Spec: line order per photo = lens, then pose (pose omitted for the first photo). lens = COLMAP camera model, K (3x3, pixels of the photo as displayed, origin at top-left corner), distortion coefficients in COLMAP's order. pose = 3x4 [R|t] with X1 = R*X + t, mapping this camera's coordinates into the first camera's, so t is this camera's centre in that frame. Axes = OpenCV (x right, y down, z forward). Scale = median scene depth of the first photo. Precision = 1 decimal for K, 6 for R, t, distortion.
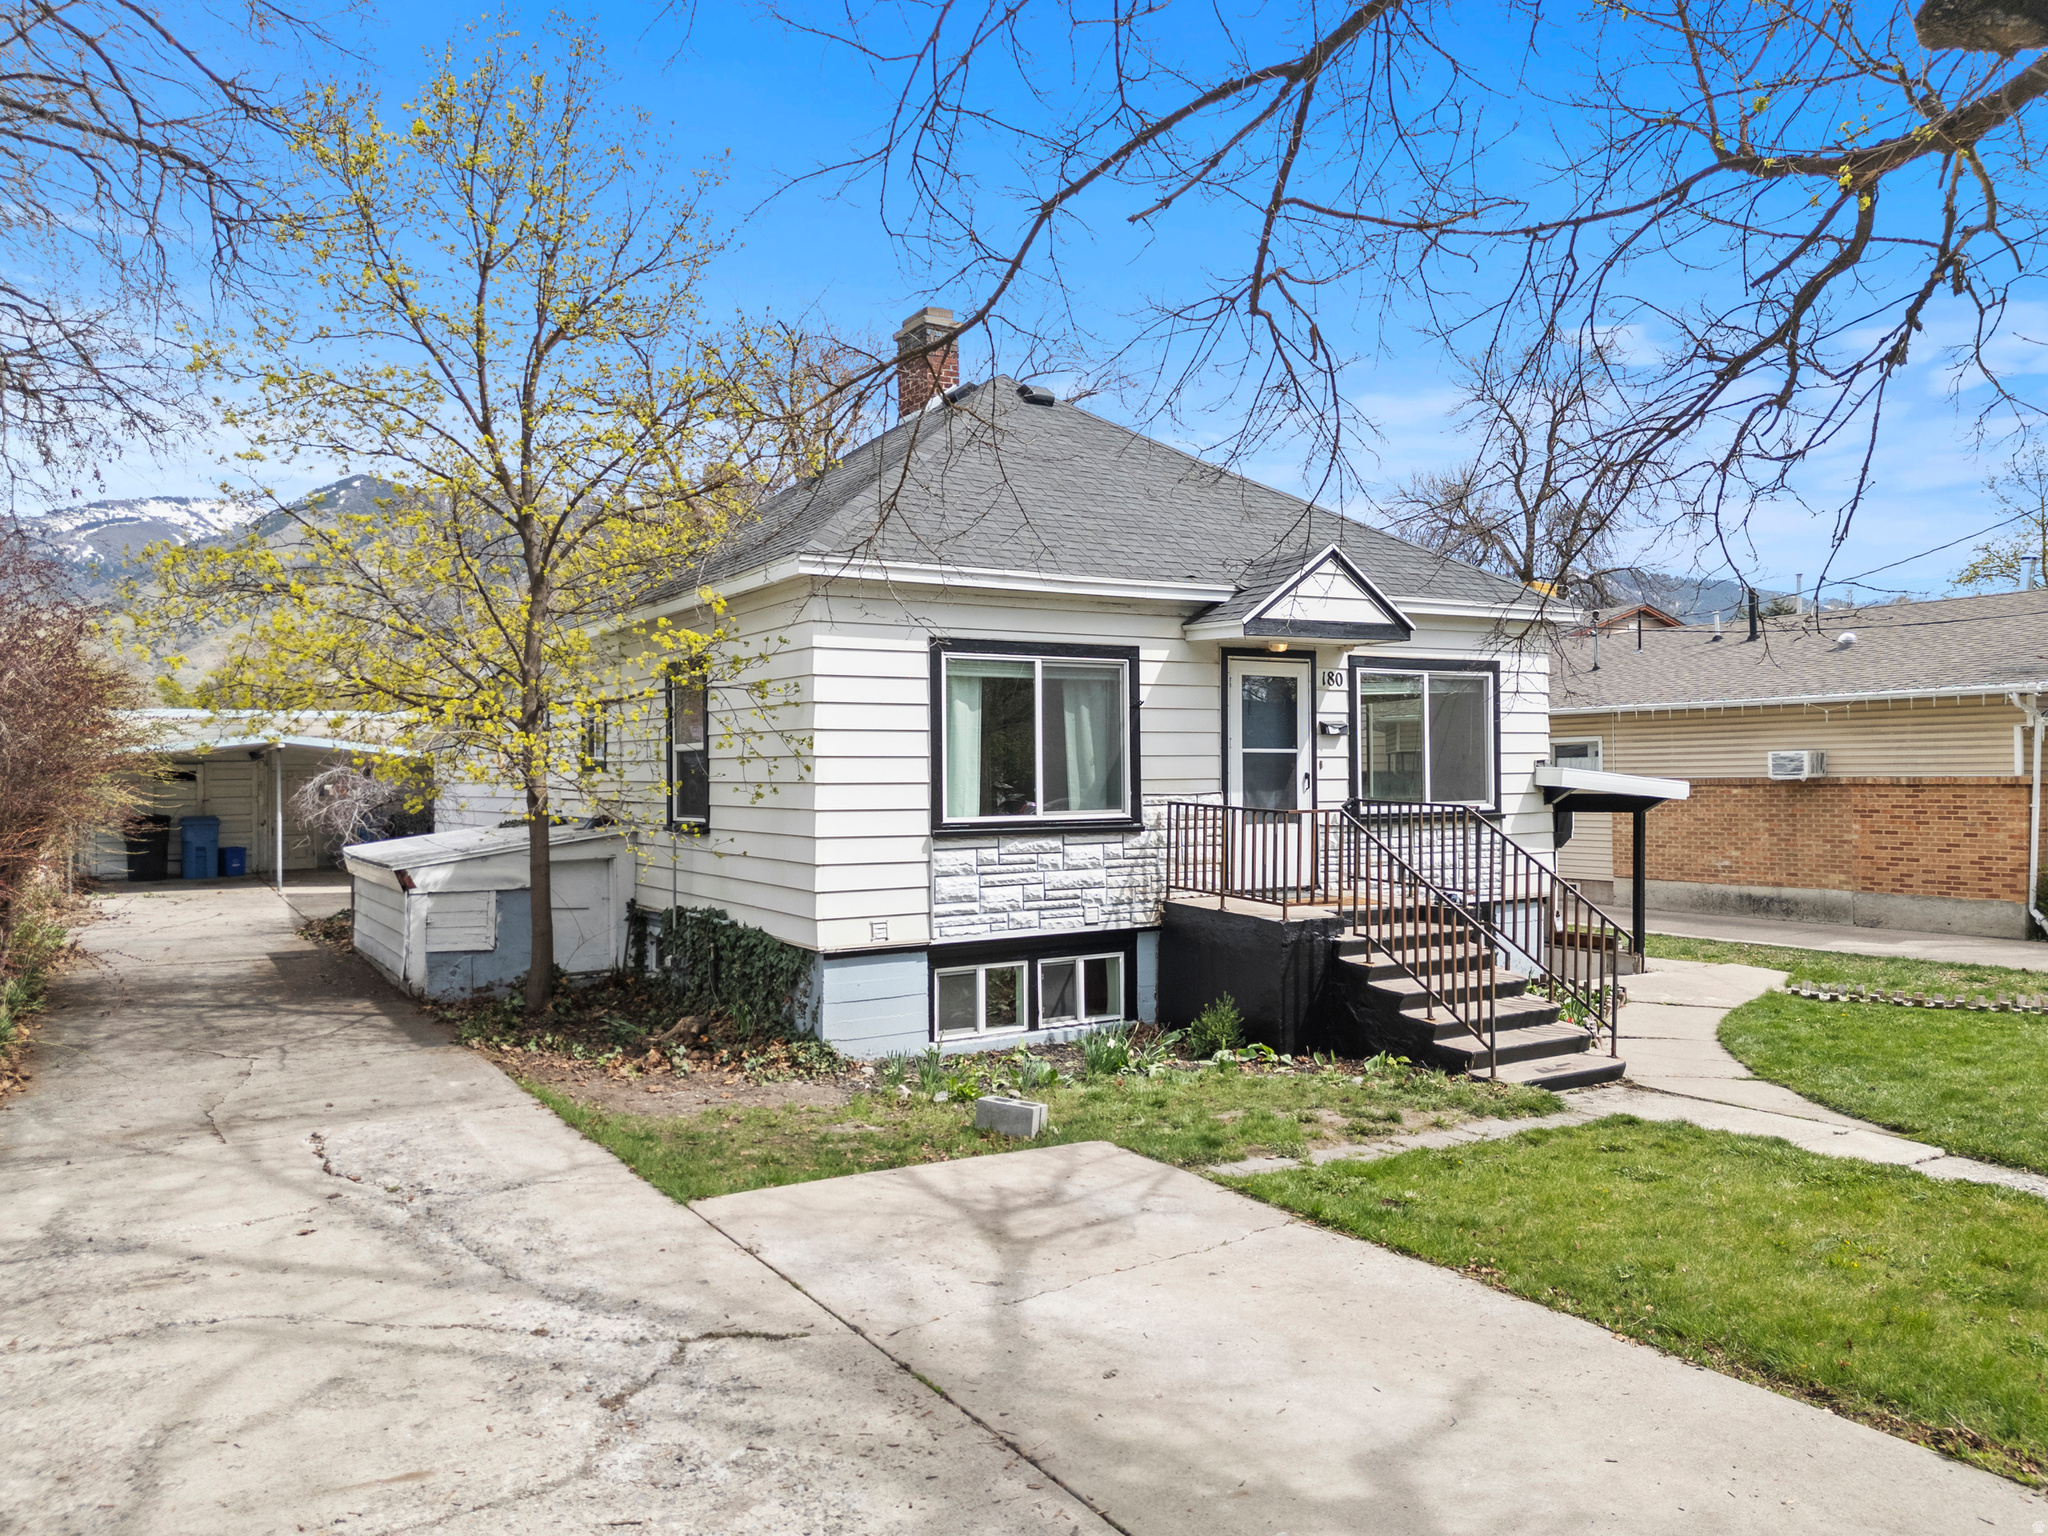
lens RADIAL K [[1418.1, 0, 1024.0], [0, 1418.1, 768.0], [0, 0, 1]] dist [0.163007, -0.001067]
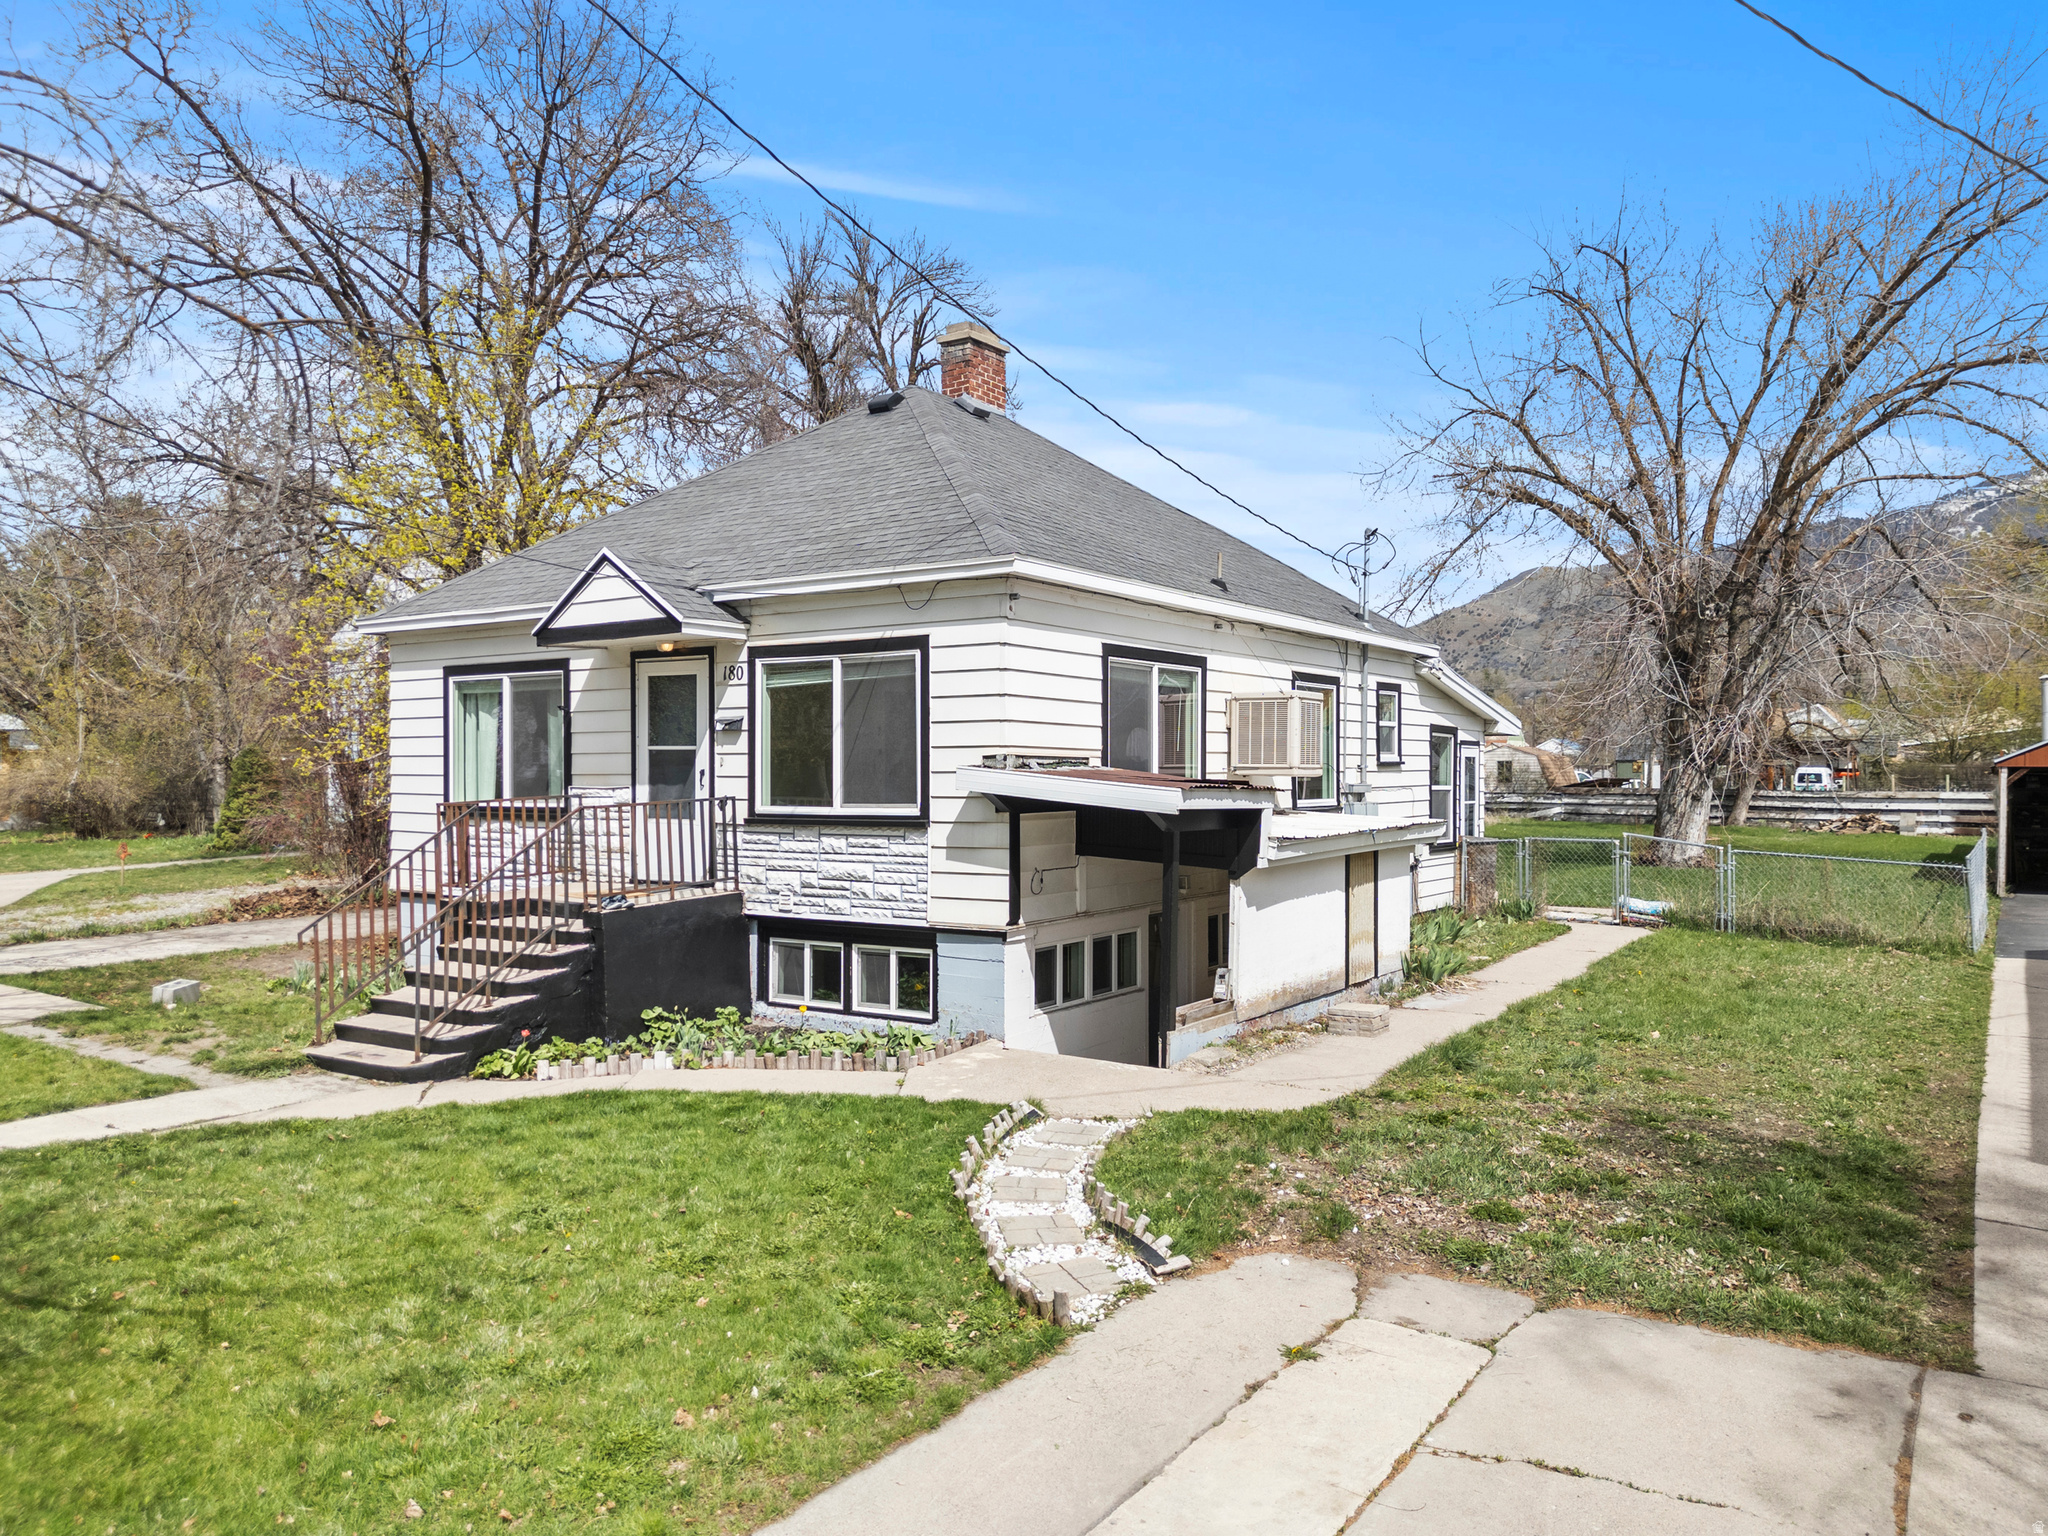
lens RADIAL K [[1480.8, 0, 1029.9], [0, 1480.8, 795.0], [0, 0, 1]] dist [0.109126, -0.001839]
pose [[0.412842, 0.022808, -0.910517, 1.304778], [0.001762, 0.999665, 0.025840, -0.005855], [0.910801, -0.012272, 0.412663, 0.821272]]
